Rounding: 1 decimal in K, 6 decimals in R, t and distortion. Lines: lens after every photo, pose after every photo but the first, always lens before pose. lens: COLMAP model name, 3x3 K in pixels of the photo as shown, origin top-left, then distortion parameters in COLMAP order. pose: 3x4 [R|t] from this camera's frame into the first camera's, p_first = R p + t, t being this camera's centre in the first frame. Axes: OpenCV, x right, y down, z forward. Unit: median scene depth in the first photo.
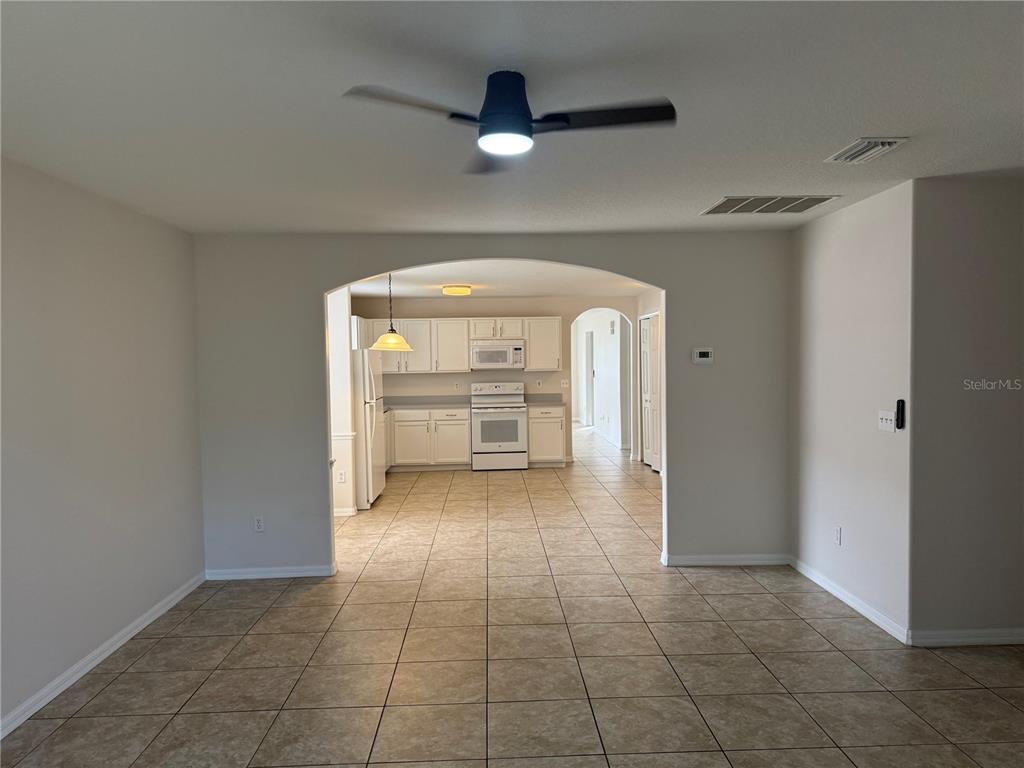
lens RADIAL K [[718.4, 0, 515.3], [0, 718.4, 383.5], [0, 0, 1]] dist [0.074503, -0.080805]
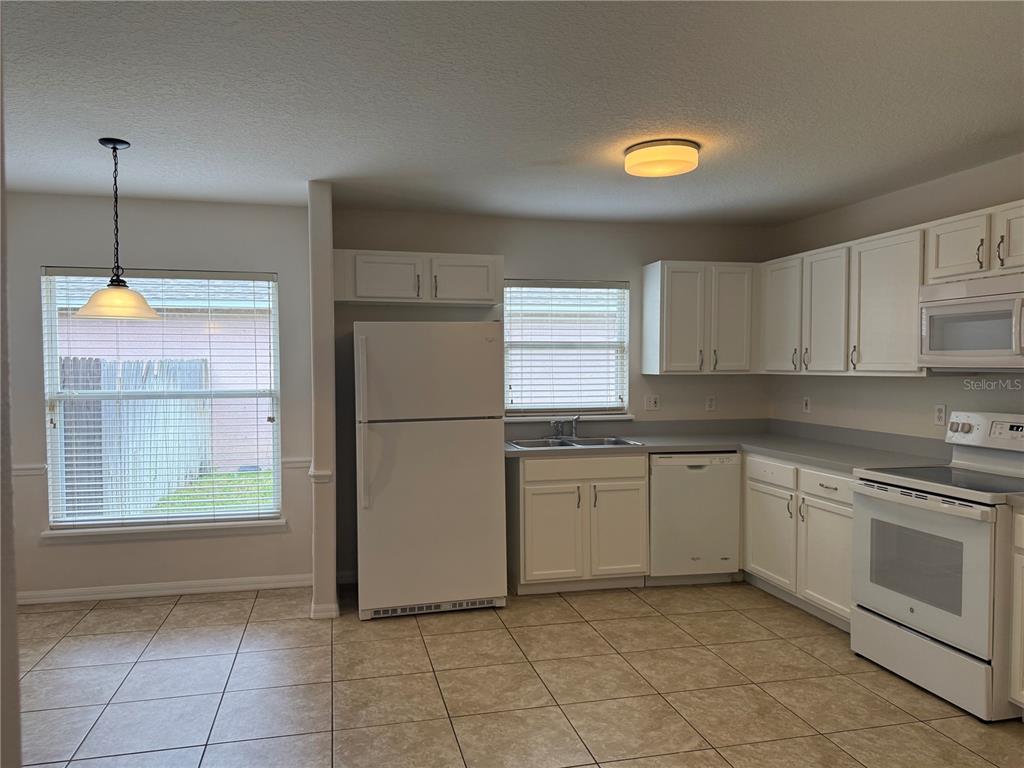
lens RADIAL K [[718.4, 0, 509.8], [0, 718.4, 373.1], [0, 0, 1]] dist [0.074503, -0.080805]
pose [[0.171646, 0.033523, -0.984588, 0.498434], [-0.036100, 0.998964, 0.027719, -0.039859], [0.984497, 0.030786, 0.172678, 1.429538]]
